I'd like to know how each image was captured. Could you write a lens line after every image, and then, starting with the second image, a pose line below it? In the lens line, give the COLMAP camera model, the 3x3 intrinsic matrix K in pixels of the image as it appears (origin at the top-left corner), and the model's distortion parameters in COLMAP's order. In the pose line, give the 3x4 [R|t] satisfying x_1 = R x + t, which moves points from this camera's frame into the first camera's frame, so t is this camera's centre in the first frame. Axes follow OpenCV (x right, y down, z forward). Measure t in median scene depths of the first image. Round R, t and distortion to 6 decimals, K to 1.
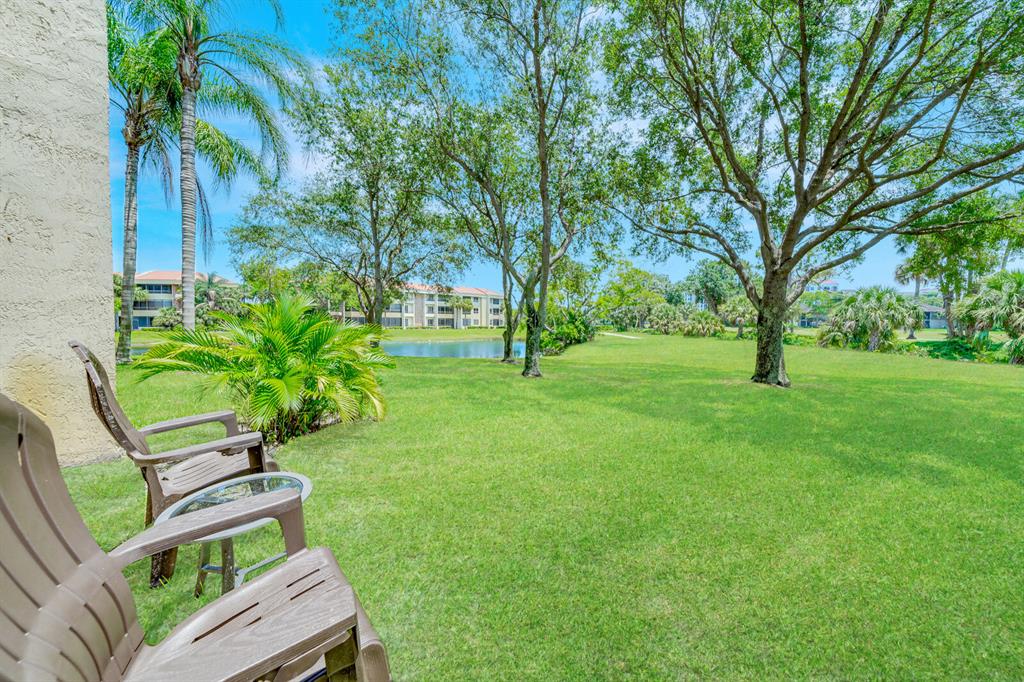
lens RADIAL K [[357.5, 0, 510.0], [0, 357.5, 335.4], [0, 0, 1]] dist [0.000273, -0.000641]
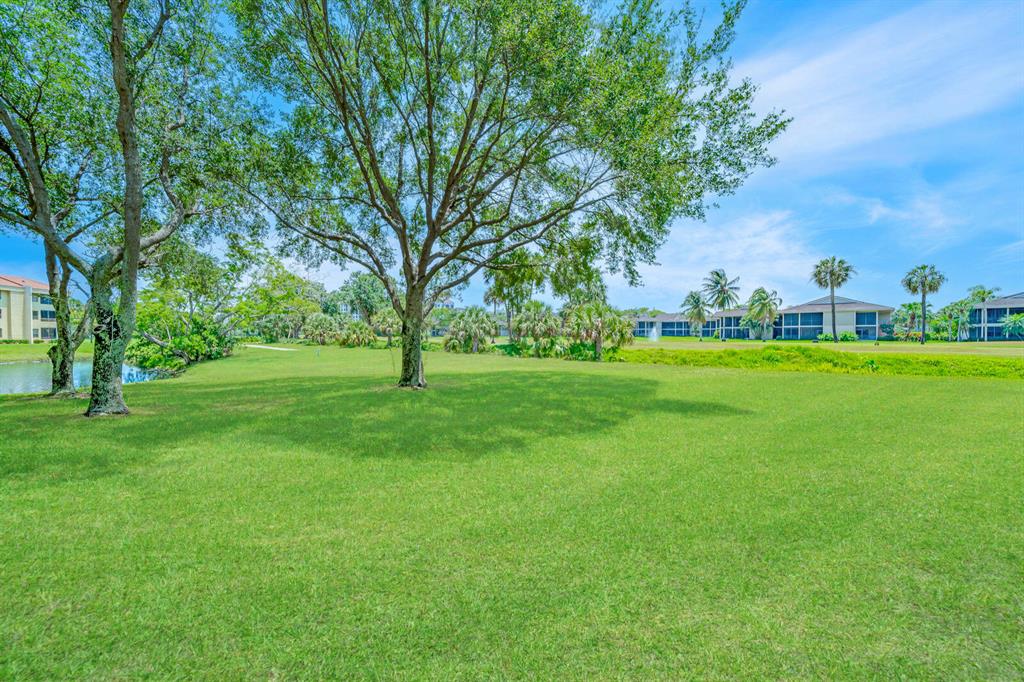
lens RADIAL K [[357.5, 0, 491.5], [0, 357.5, 334.0], [0, 0, 1]] dist [0.000273, -0.000641]
pose [[0.661060, -0.003534, 0.750325, 0.034798], [0.028564, 0.999383, -0.020458, 0.001397], [-0.749790, 0.034956, 0.660752, 0.047656]]
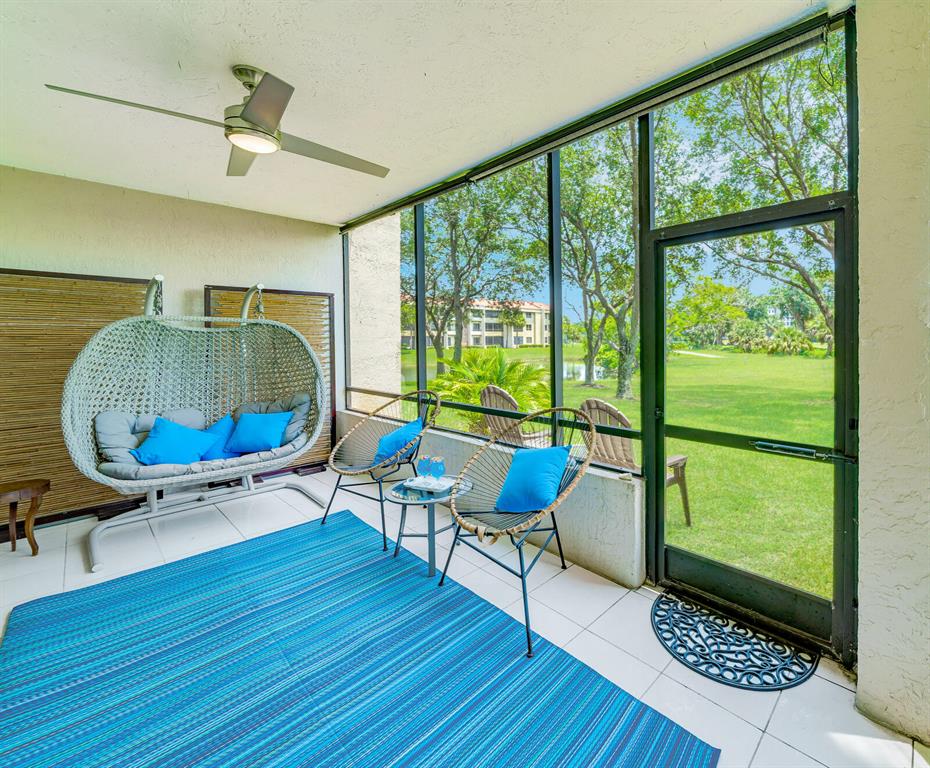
lens RADIAL K [[424.5, 0, 539.1], [0, 424.5, 350.3], [0, 0, 1]] dist [0.013670, 0.000000]
pose [[0.999020, -0.017246, -0.040774, -0.114874], [0.017068, 0.999843, -0.004720, -0.026953], [0.040849, 0.004020, 0.999157, -0.241806]]
